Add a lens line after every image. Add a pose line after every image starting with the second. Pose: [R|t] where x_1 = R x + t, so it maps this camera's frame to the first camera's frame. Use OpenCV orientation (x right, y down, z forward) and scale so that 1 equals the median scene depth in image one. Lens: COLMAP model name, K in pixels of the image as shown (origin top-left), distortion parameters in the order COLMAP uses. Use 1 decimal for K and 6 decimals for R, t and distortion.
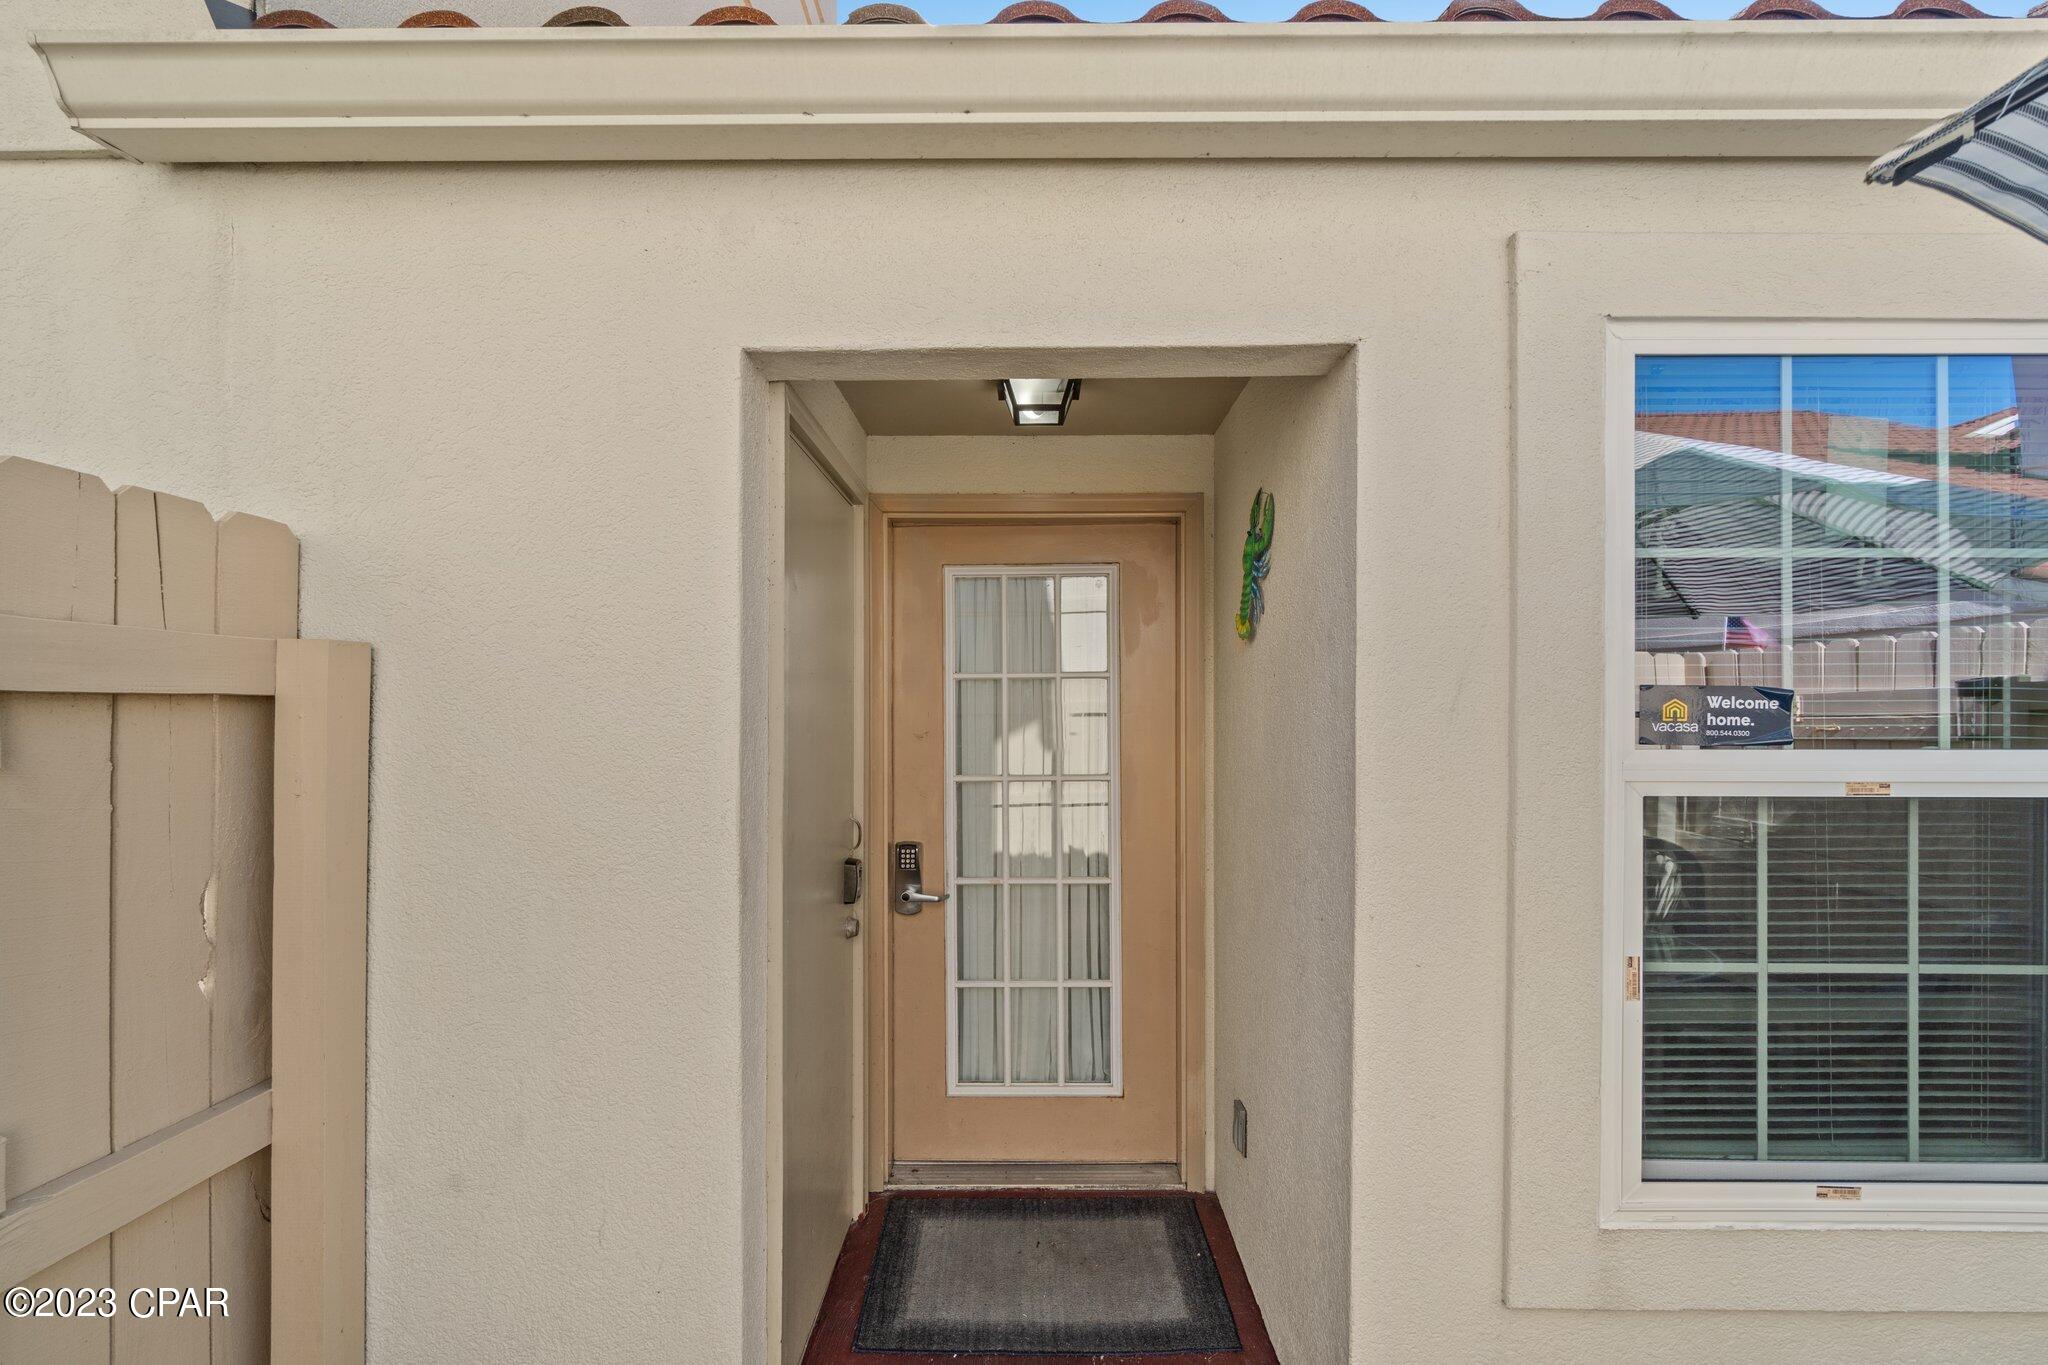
lens RADIAL K [[901.7, 0, 1037.4], [0, 901.7, 706.9], [0, 0, 1]] dist [-0.005095, 0.000379]
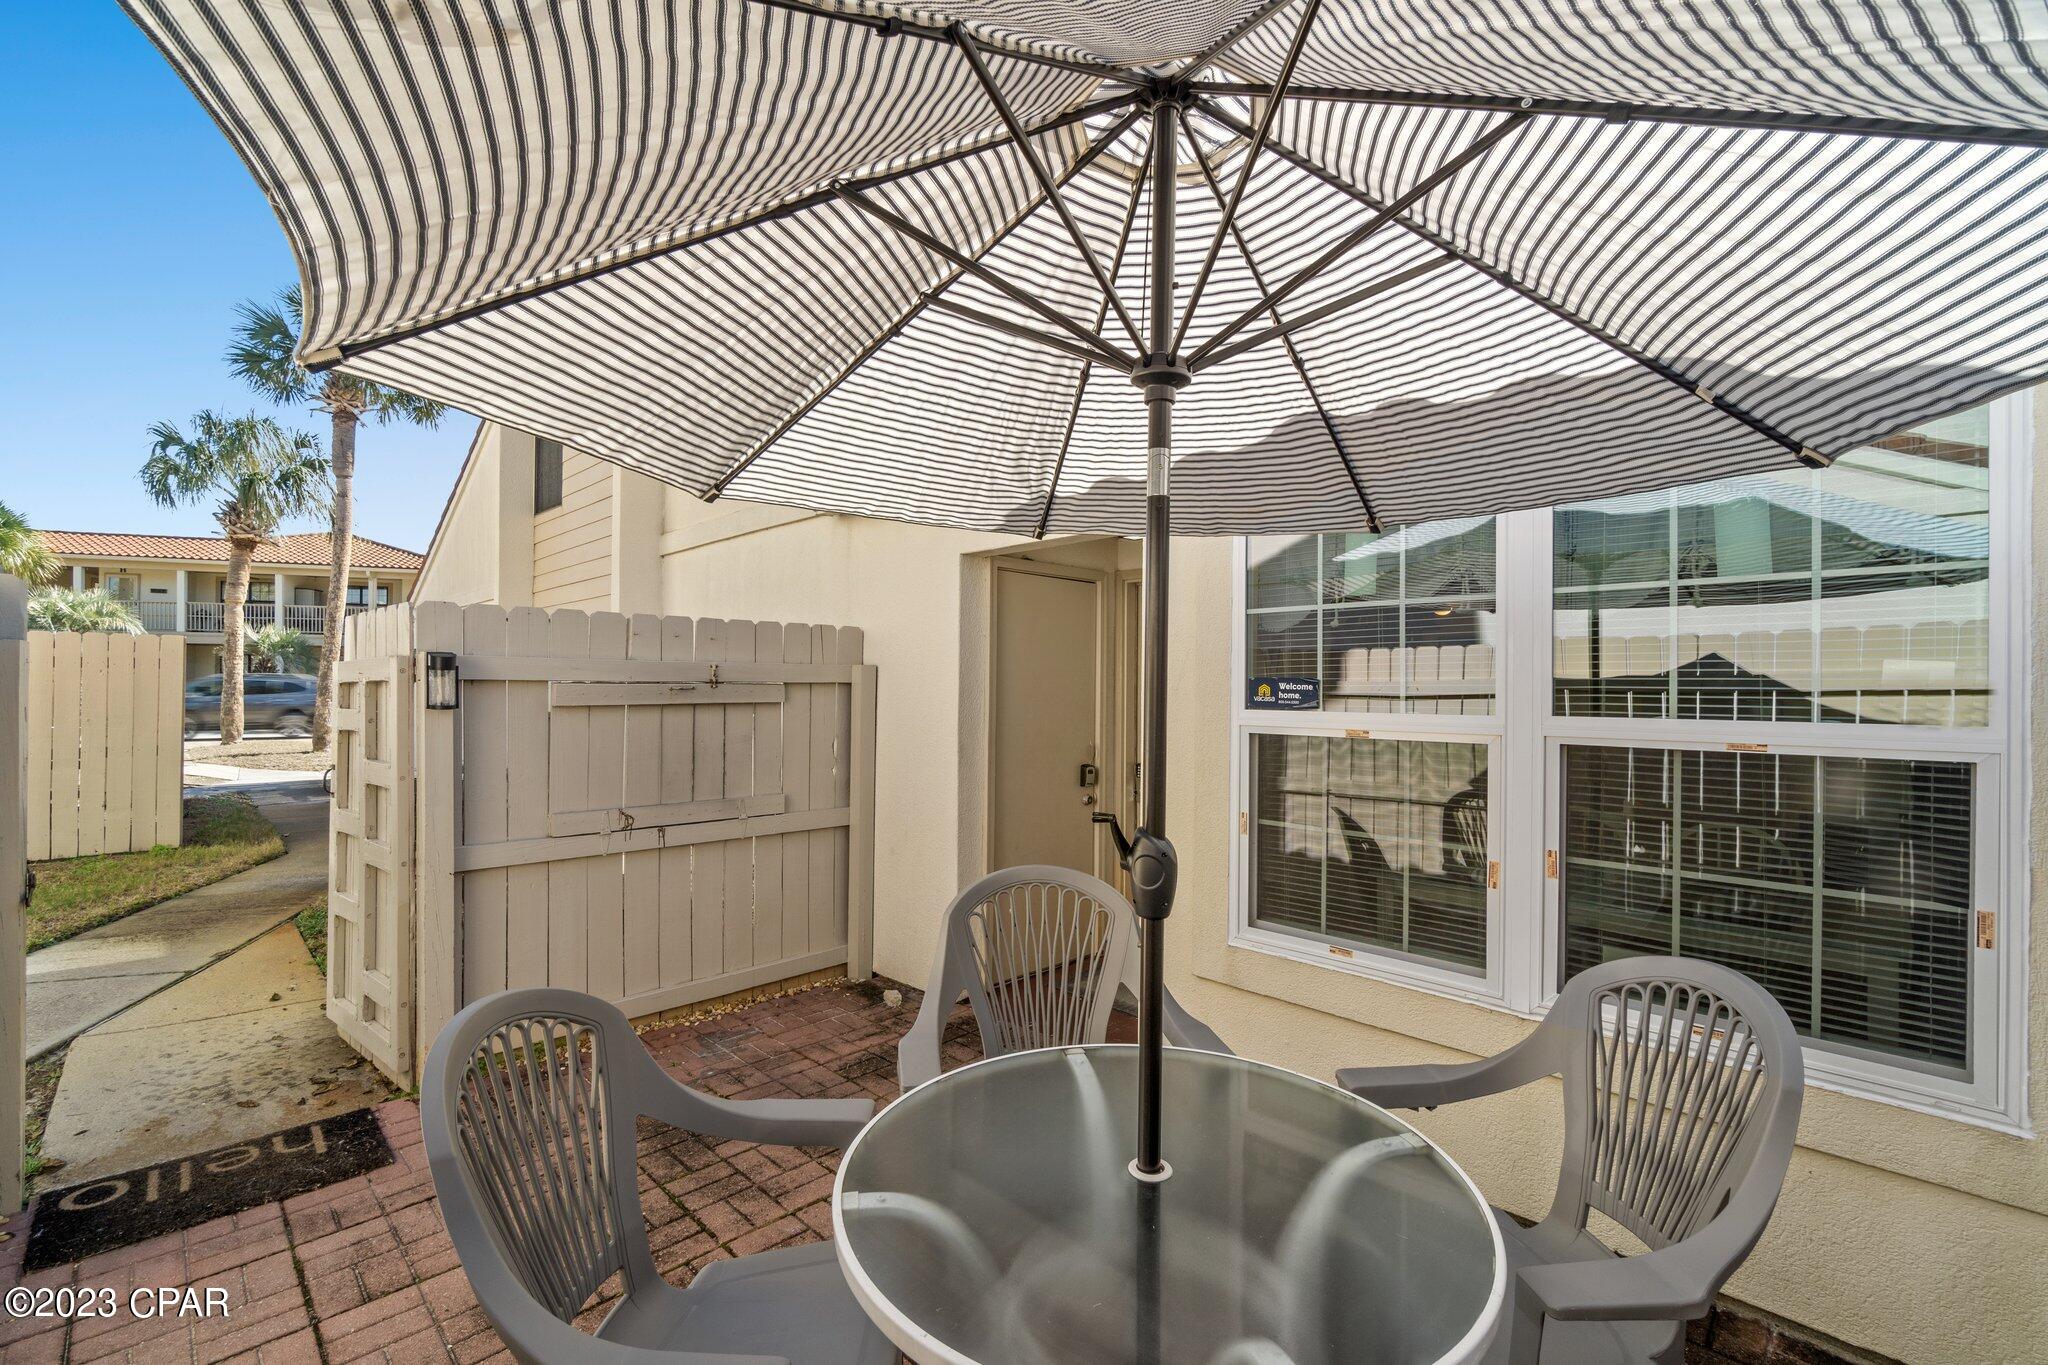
lens RADIAL K [[889.4, 0, 1050.4], [0, 889.4, 669.5], [0, 0, 1]] dist [0.002812, 0.000071]
pose [[0.724088, -0.009416, -0.689644, 1.712956], [0.009571, 0.999948, -0.003604, -0.038652], [0.689642, -0.003991, 0.724140, -0.731303]]
